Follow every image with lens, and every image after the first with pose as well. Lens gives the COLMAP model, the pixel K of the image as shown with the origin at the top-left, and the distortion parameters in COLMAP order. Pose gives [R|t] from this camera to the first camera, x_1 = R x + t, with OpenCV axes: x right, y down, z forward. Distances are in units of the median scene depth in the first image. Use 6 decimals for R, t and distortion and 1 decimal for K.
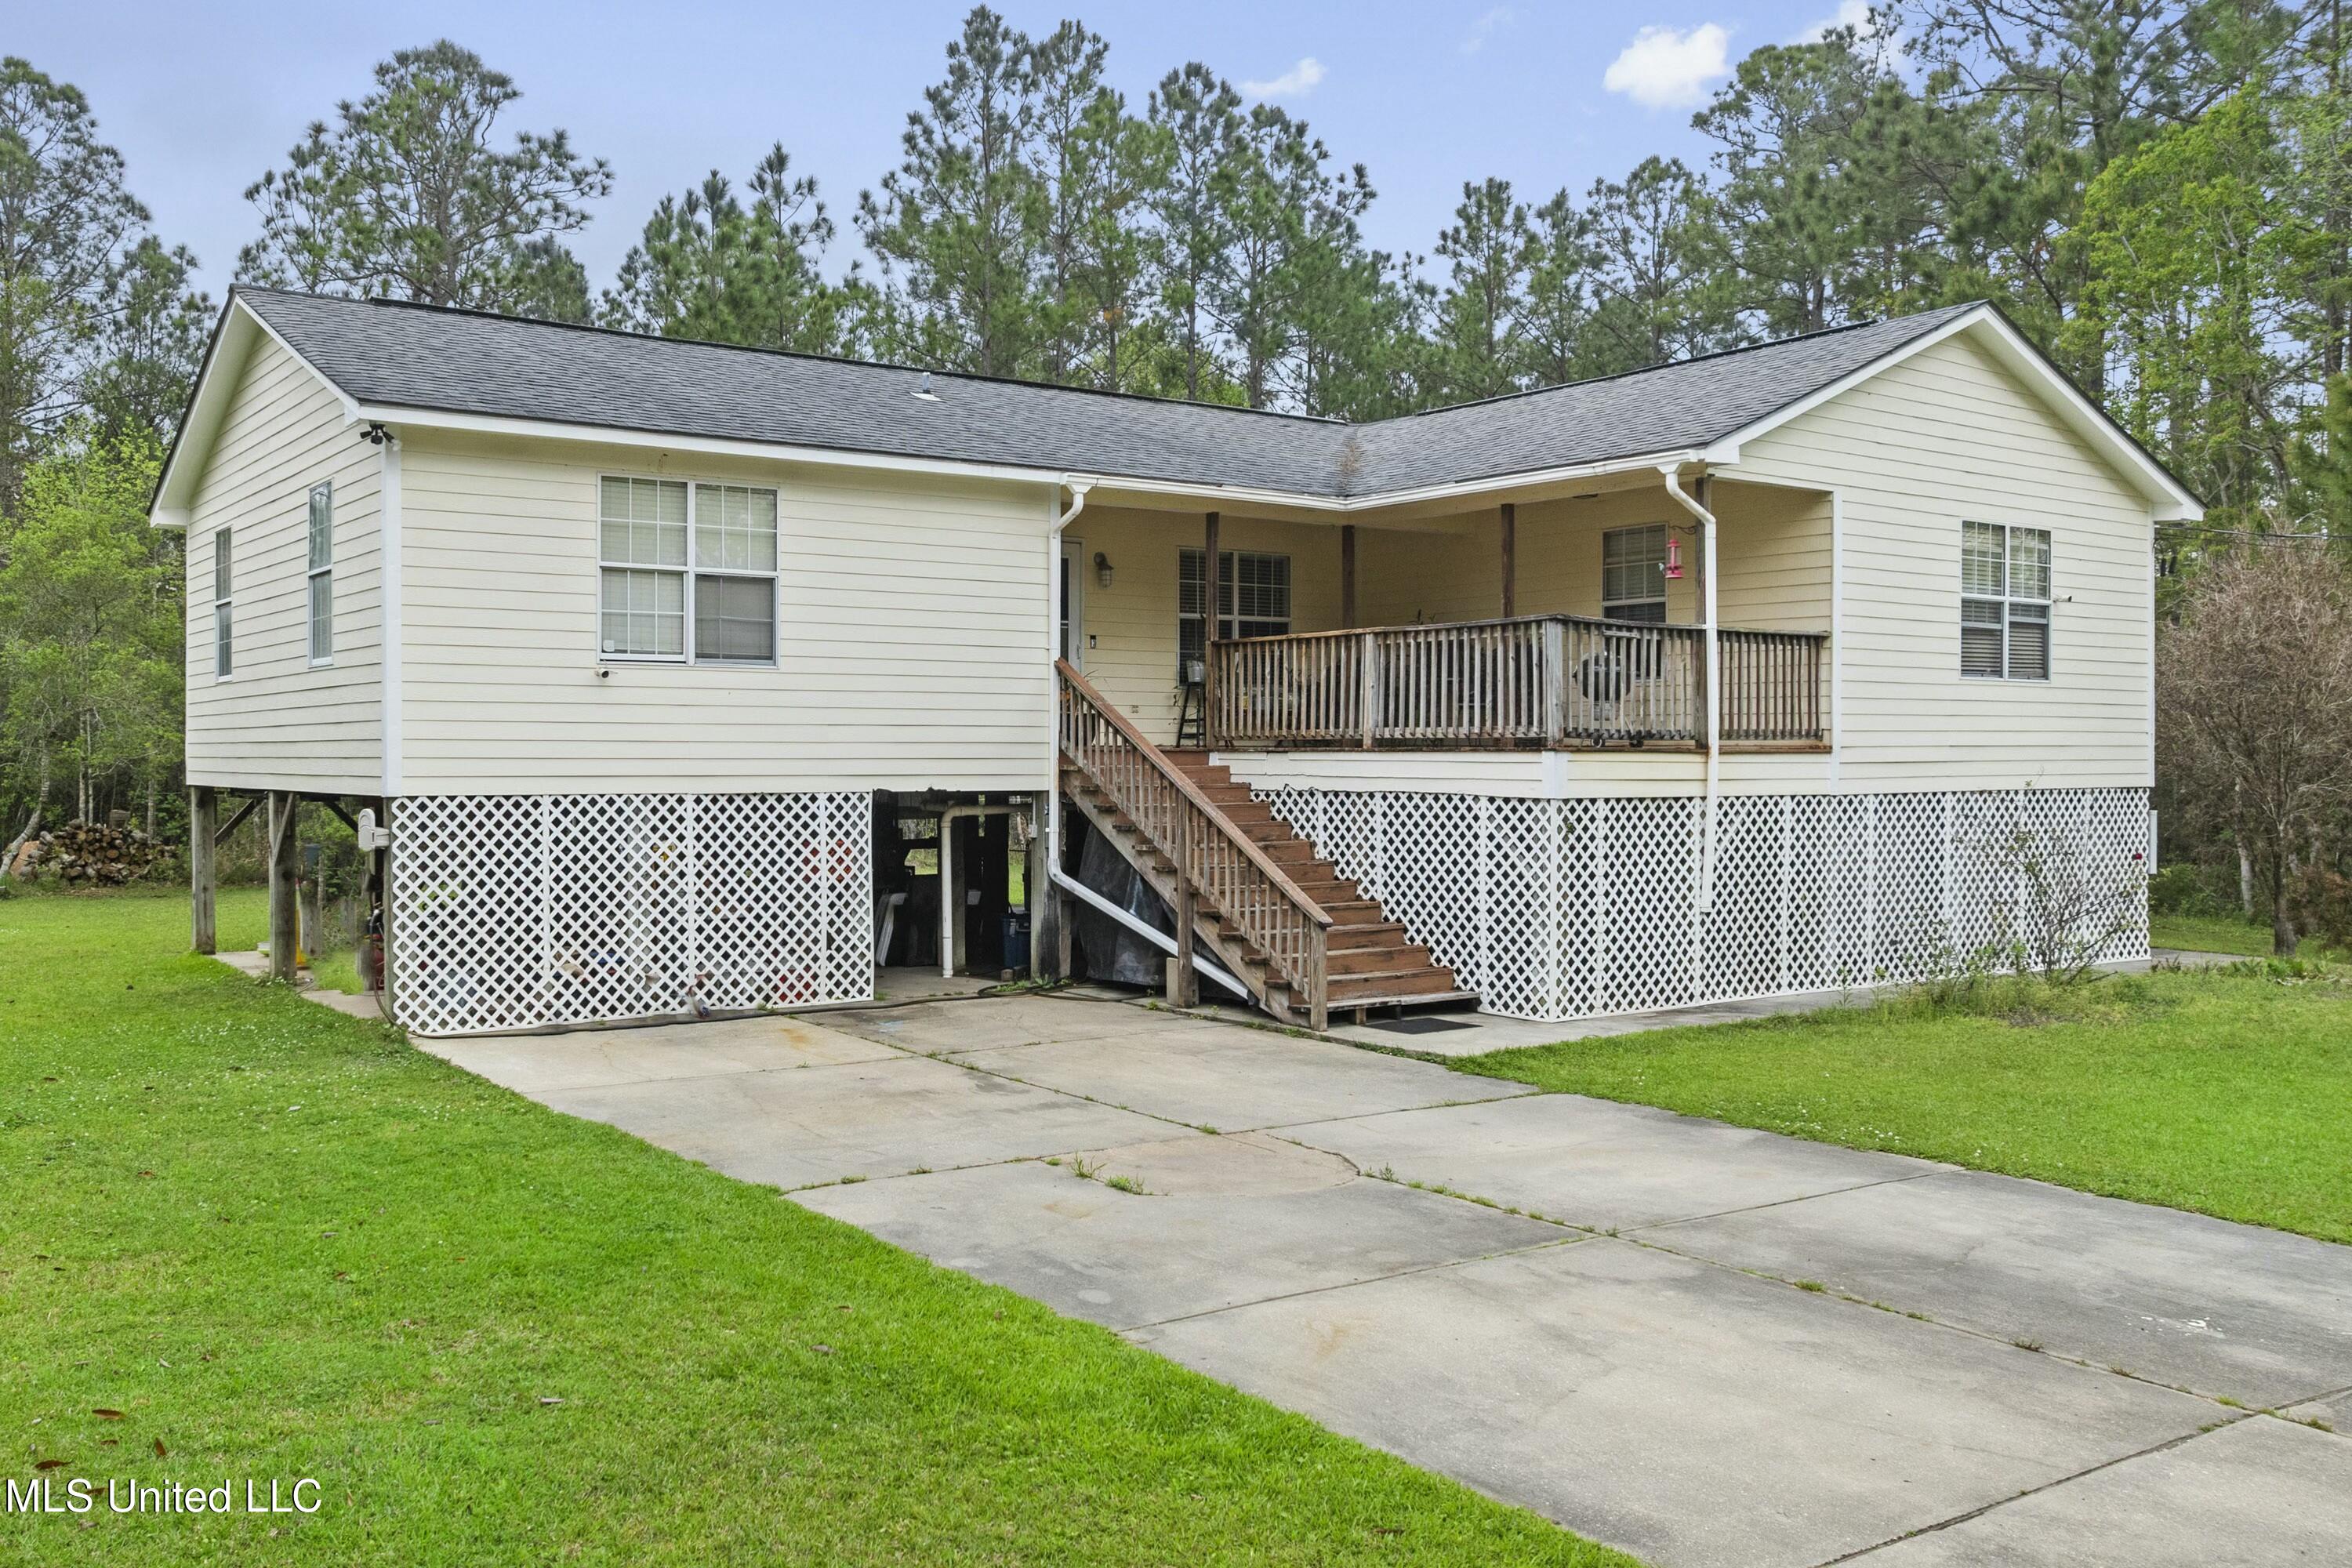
lens RADIAL K [[1951.0, 0, 945.6], [0, 1951.0, 791.8], [0, 0, 1]] dist [-0.009746, -0.009403]
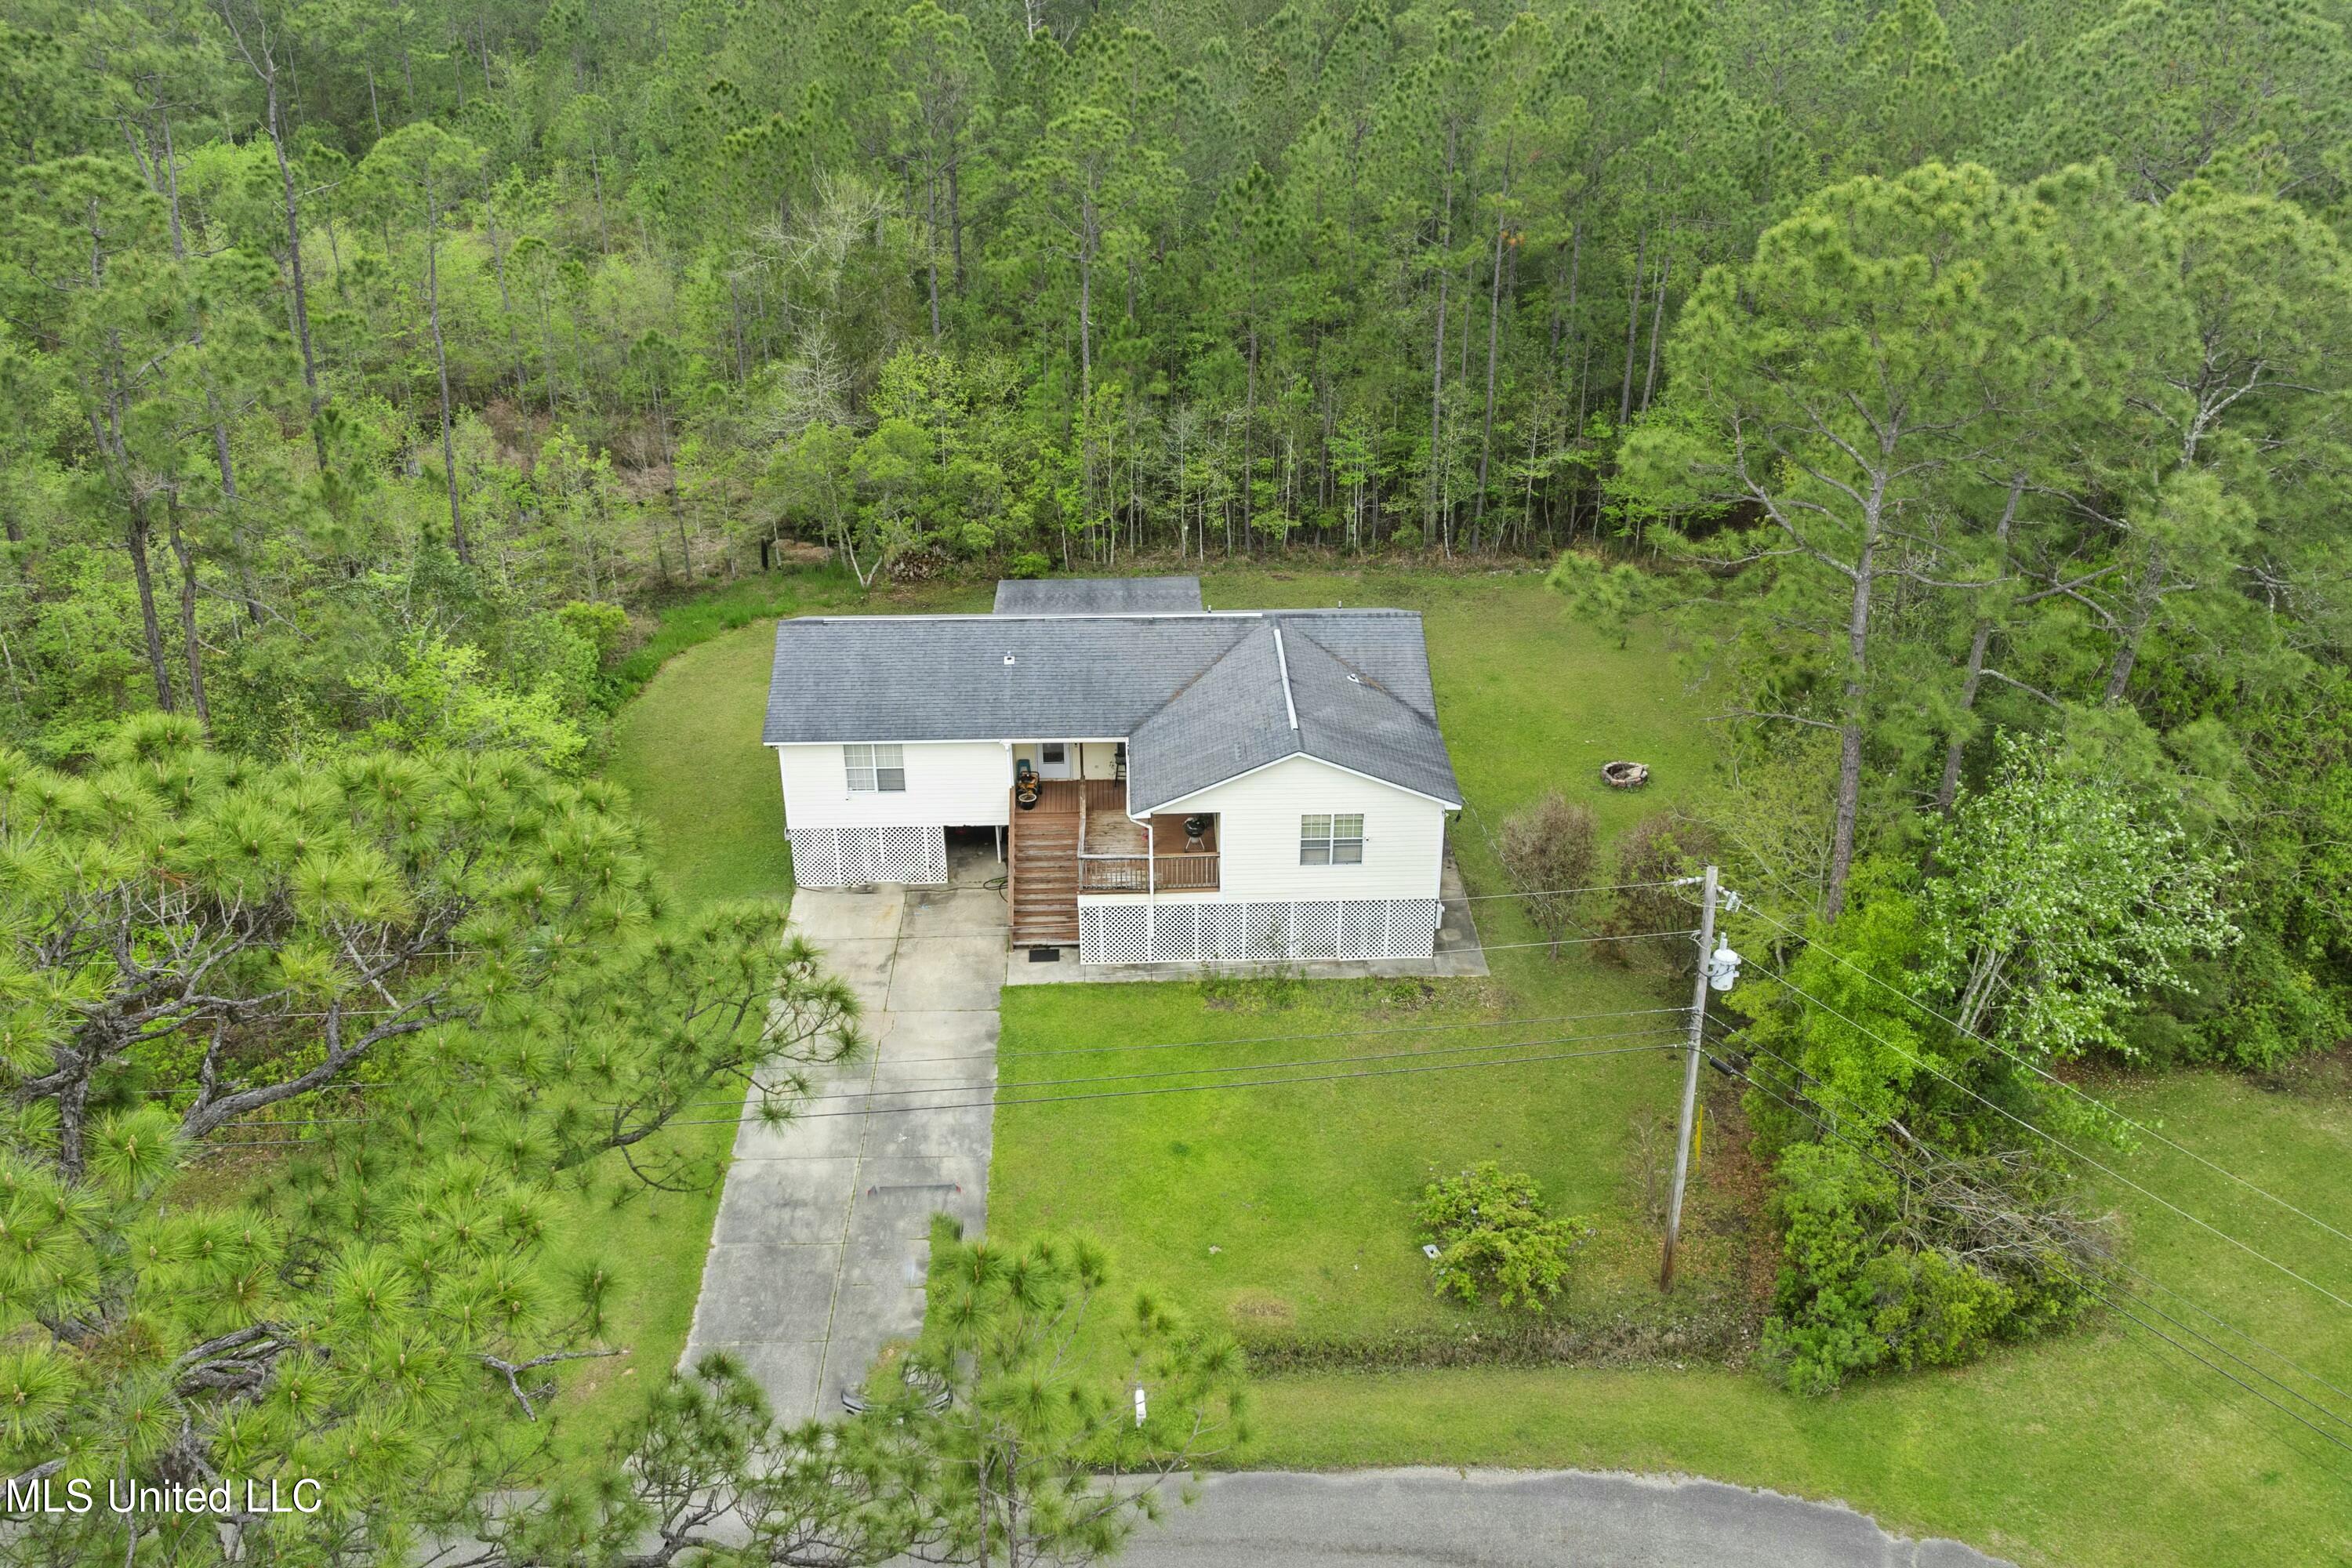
lens RADIAL K [[1958.5, 0, 1176.0], [0, 1958.5, 784.0], [0, 0, 1]] dist [-0.027264, 0.000543]
pose [[0.854832, 0.239776, -0.460185, 1.763107], [0.001220, 0.885907, 0.463861, -1.561661], [0.518904, -0.397084, 0.757009, -1.194934]]
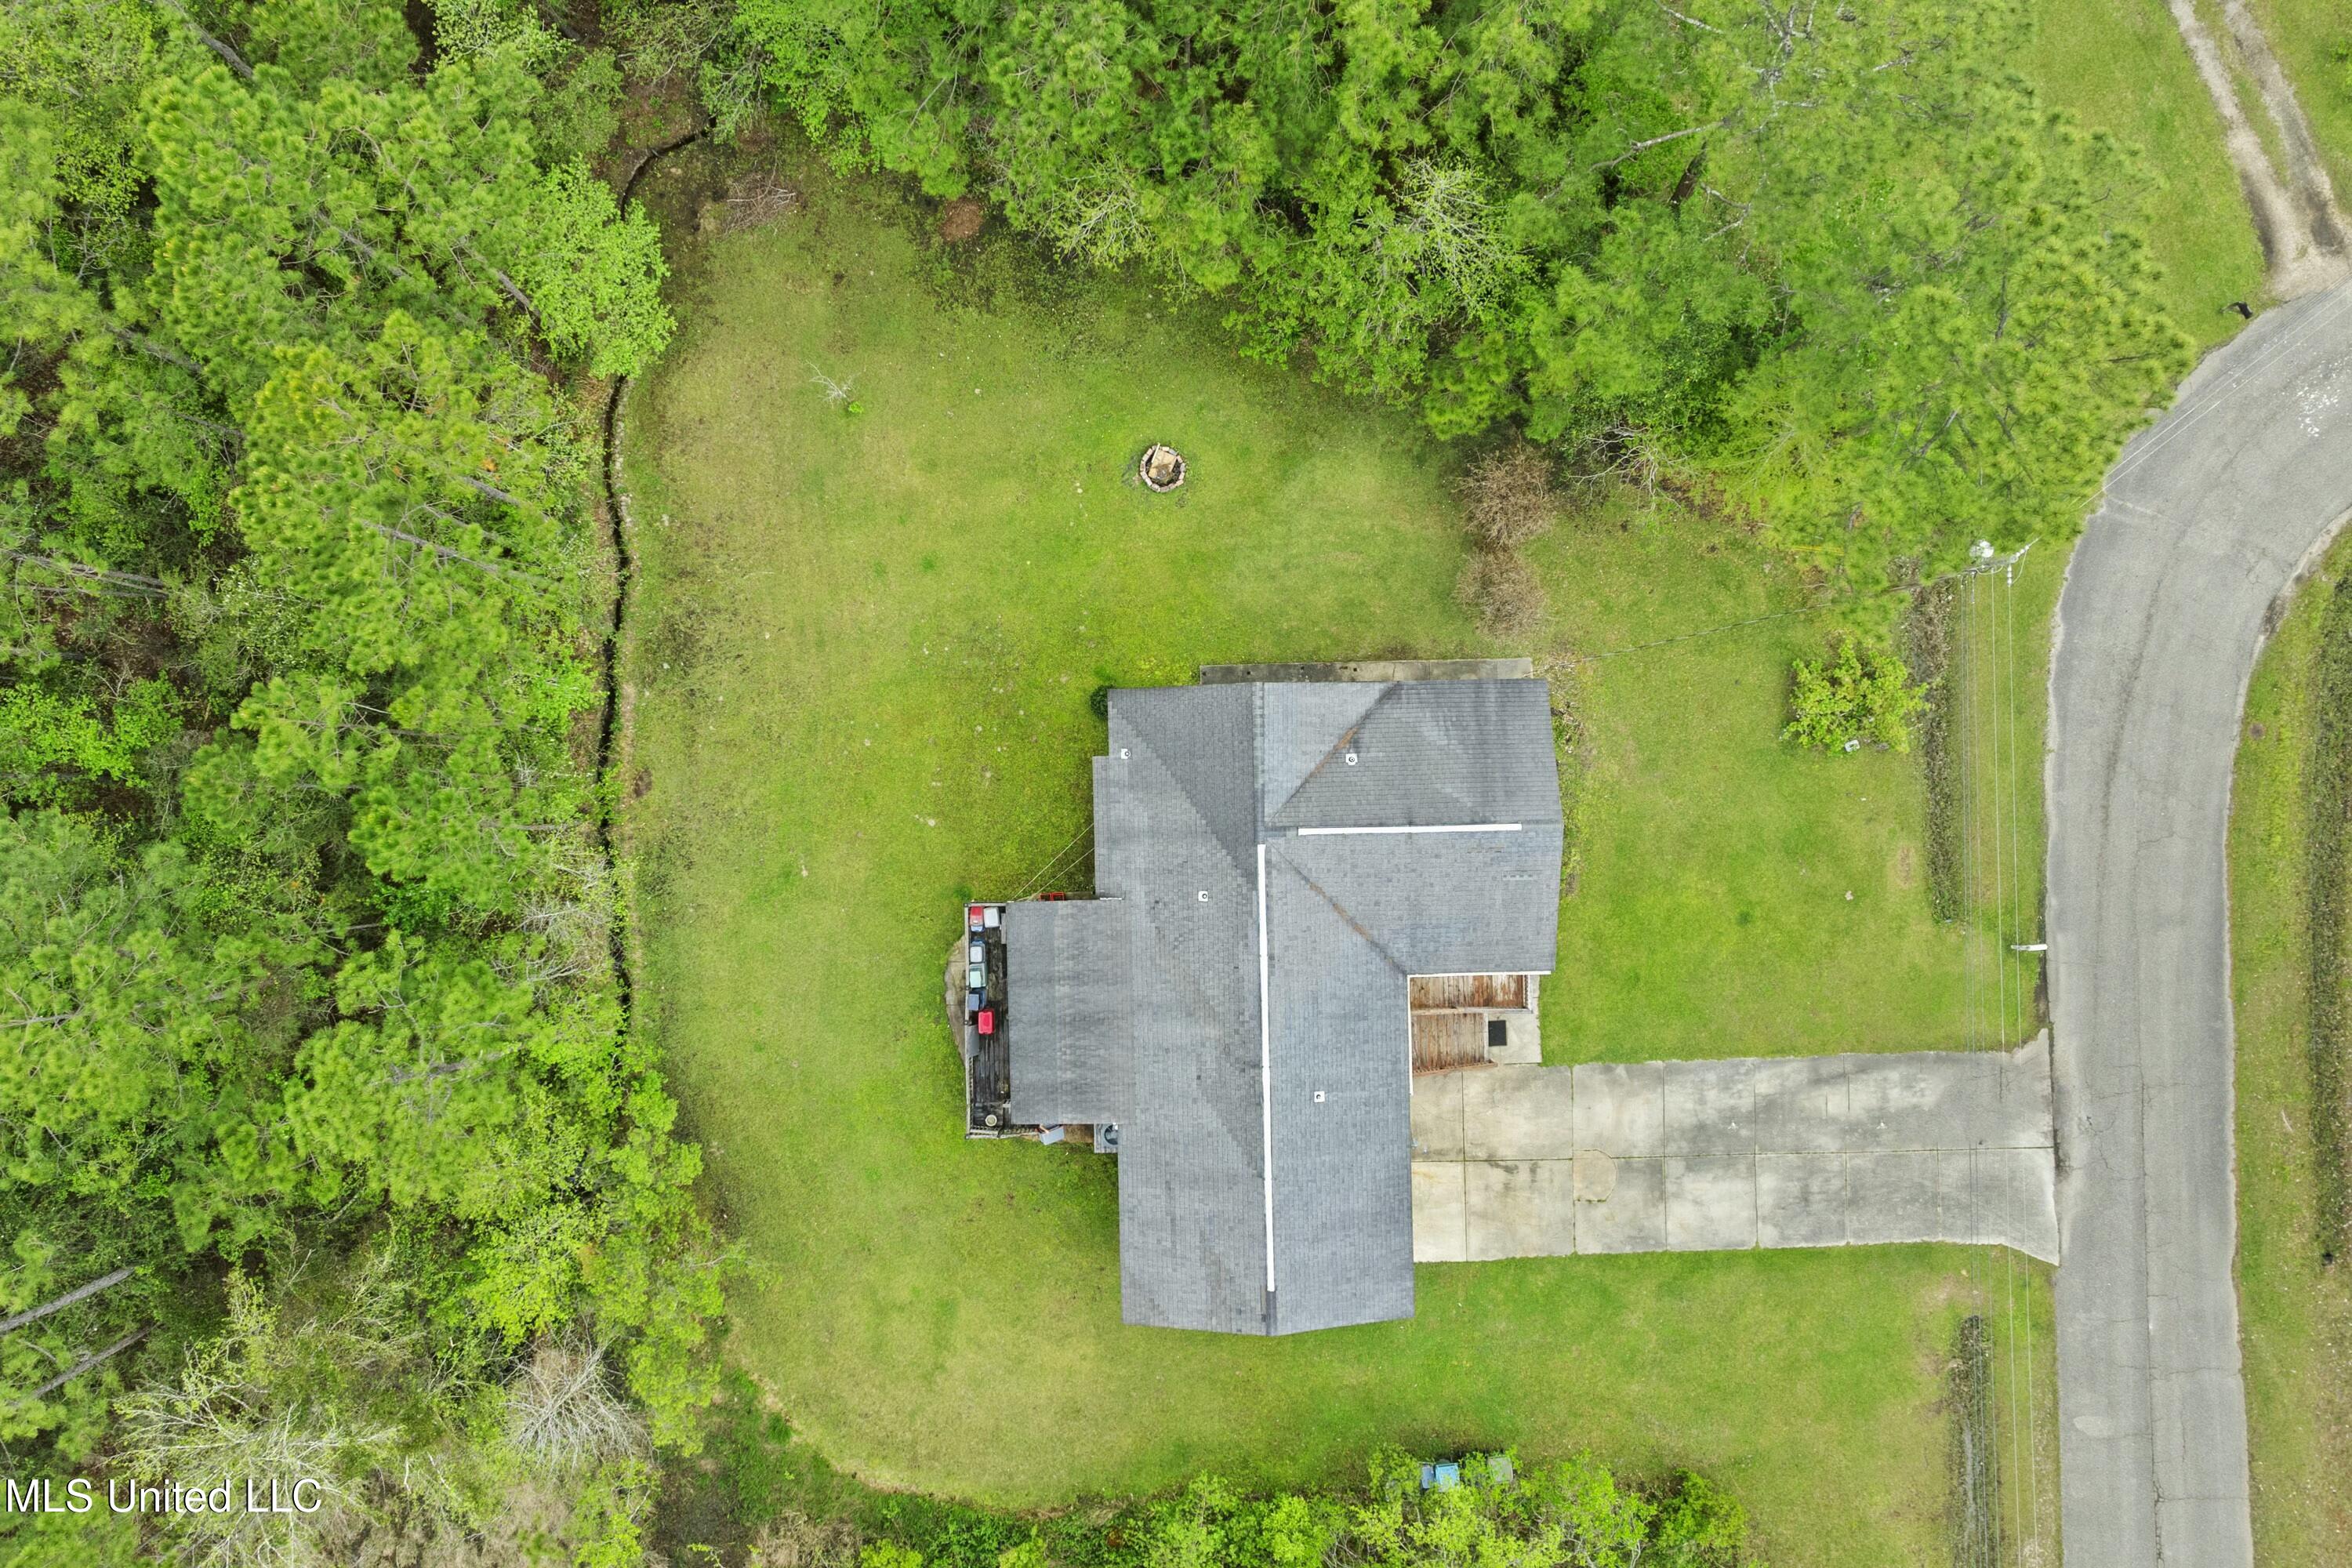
lens RADIAL K [[1958.5, 0, 1176.0], [0, 1958.5, 784.0], [0, 0, 1]] dist [-0.027264, 0.000543]
pose [[0.524482, -0.851420, -0.001679, 0.315285], [0.016260, 0.008045, 0.999835, -3.524188], [-0.851266, -0.524423, 0.018064, 1.611178]]
